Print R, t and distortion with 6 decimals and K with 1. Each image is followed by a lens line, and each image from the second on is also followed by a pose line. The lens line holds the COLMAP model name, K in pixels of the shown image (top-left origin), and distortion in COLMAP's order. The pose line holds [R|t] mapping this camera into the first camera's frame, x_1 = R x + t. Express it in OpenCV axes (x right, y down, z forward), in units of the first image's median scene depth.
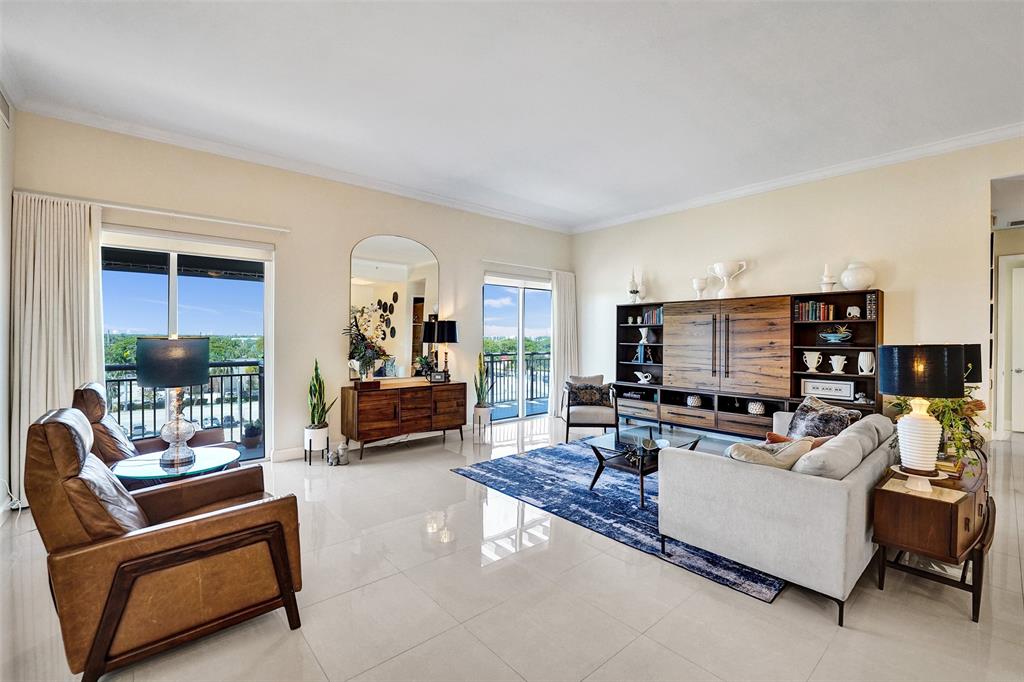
lens RADIAL K [[441.8, 0, 508.1], [0, 441.8, 339.6], [0, 0, 1]] dist [-0.022204, 0.000977]
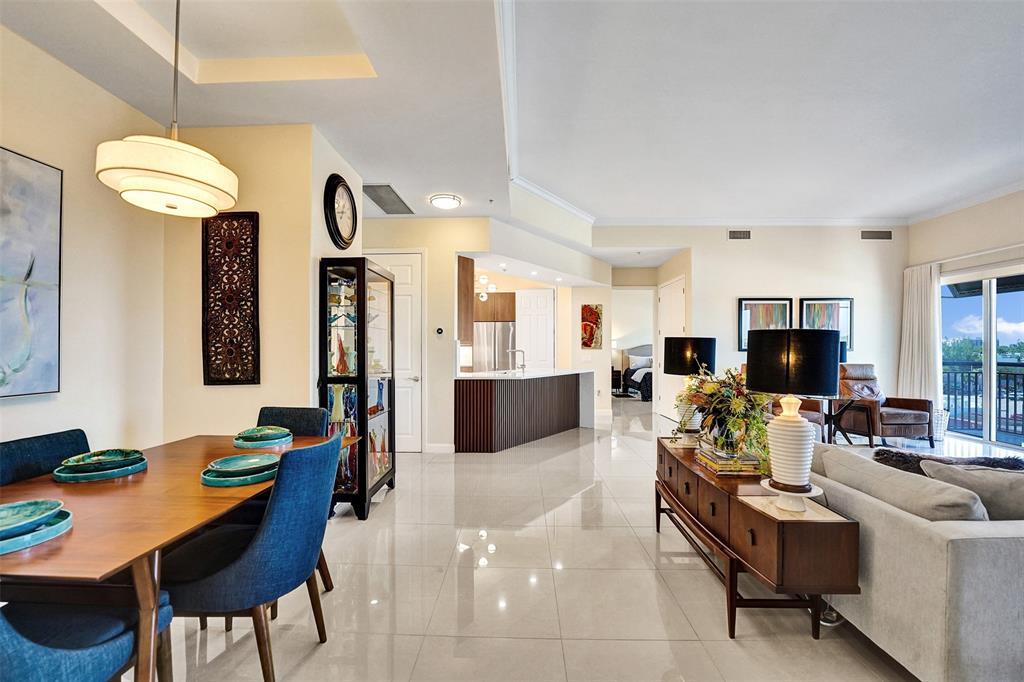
lens RADIAL K [[441.8, 0, 507.4], [0, 441.8, 346.4], [0, 0, 1]] dist [-0.022204, 0.000977]
pose [[-0.670206, -0.005689, -0.742153, 1.092597], [-0.004537, 0.999983, -0.003568, 0.023027], [0.742161, 0.000976, -0.670220, 0.682319]]
